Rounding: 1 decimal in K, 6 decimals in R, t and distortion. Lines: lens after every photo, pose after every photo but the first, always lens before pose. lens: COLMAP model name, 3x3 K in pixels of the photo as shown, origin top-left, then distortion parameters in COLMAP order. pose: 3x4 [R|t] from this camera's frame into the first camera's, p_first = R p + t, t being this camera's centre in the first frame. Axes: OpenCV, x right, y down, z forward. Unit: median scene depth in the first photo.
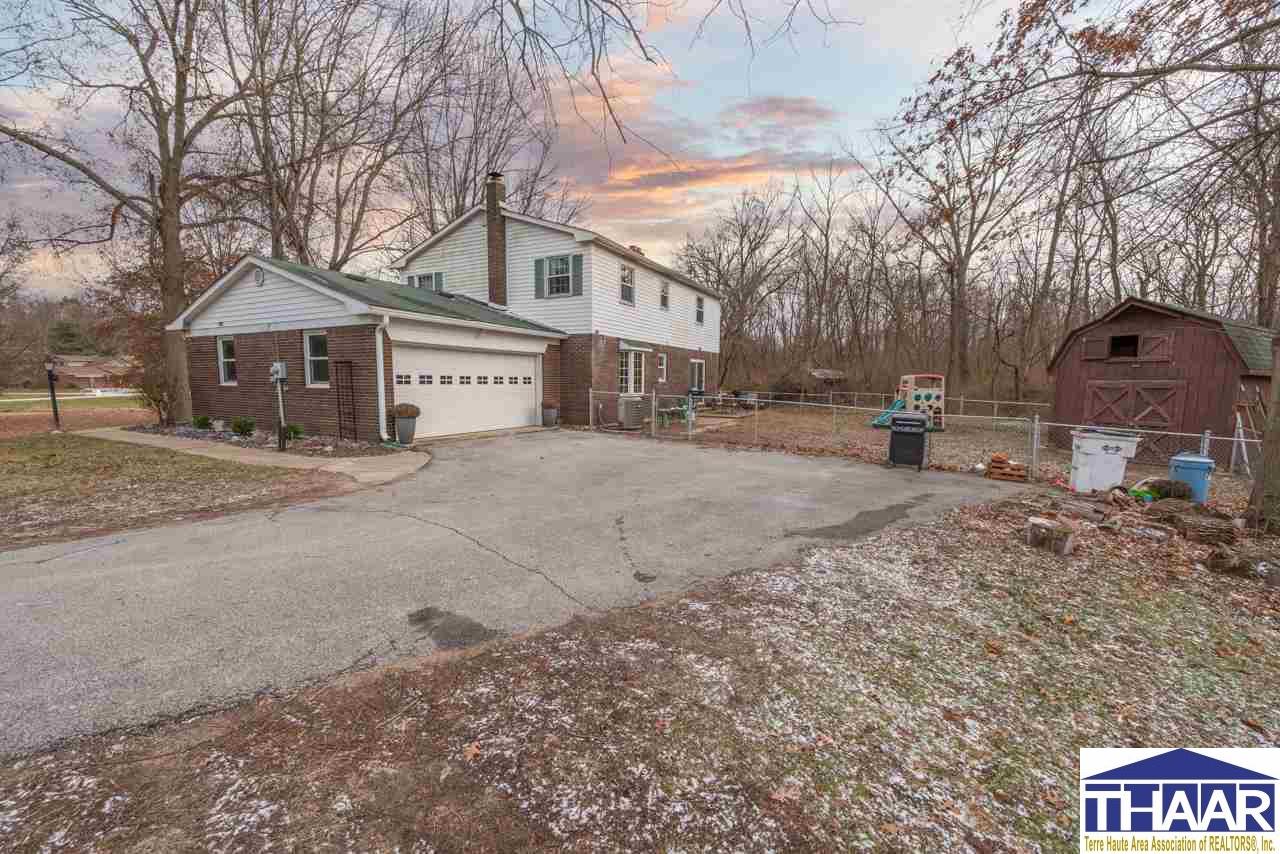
lens RADIAL K [[504.9, 0, 640.0], [0, 504.9, 427.0], [0, 0, 1]] dist [-0.000251, -0.000034]
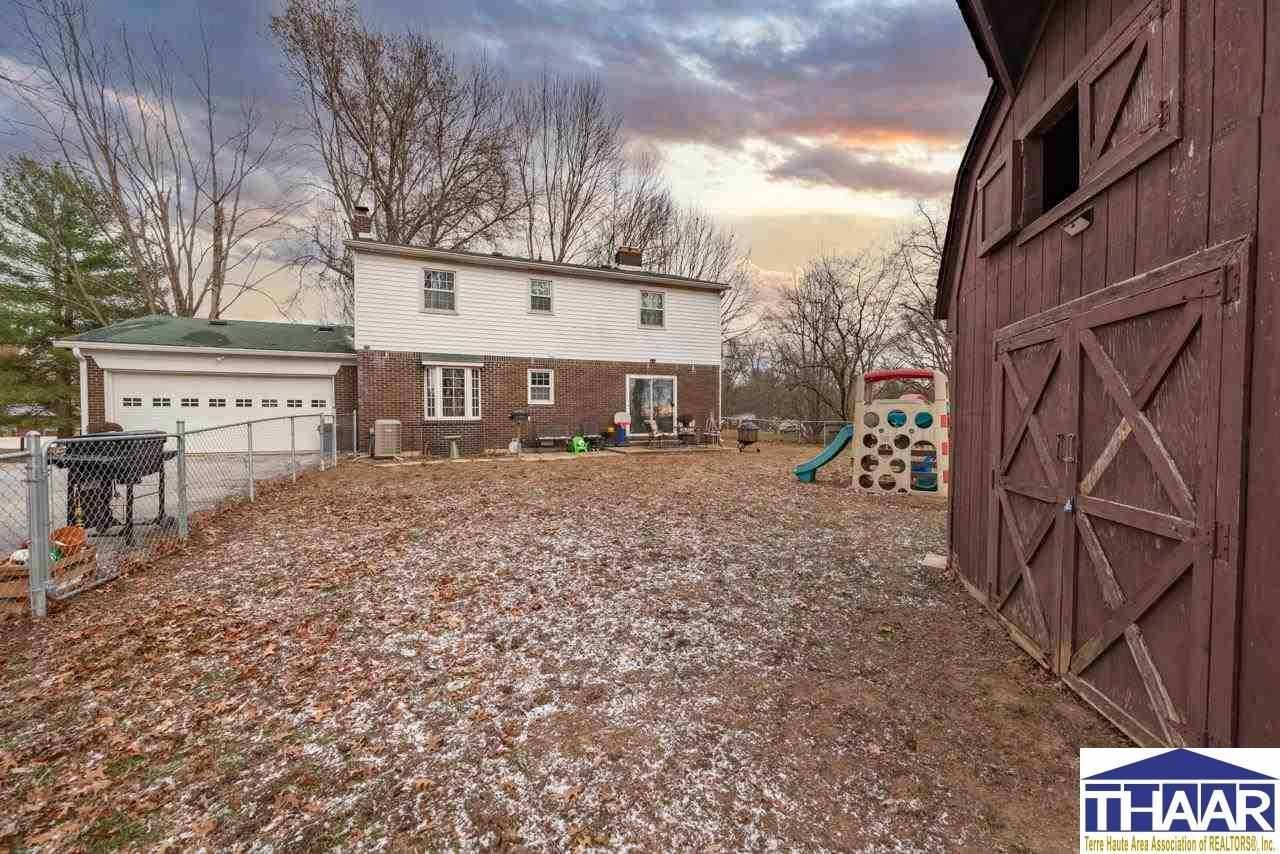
lens RADIAL K [[504.9, 0, 640.0], [0, 504.9, 427.0], [0, 0, 1]] dist [-0.000251, -0.000034]
pose [[0.761946, -0.001023, -0.647640, 0.750551], [-0.049894, 0.996934, -0.060275, -0.013918], [0.645716, 0.078239, 0.759559, 0.550821]]
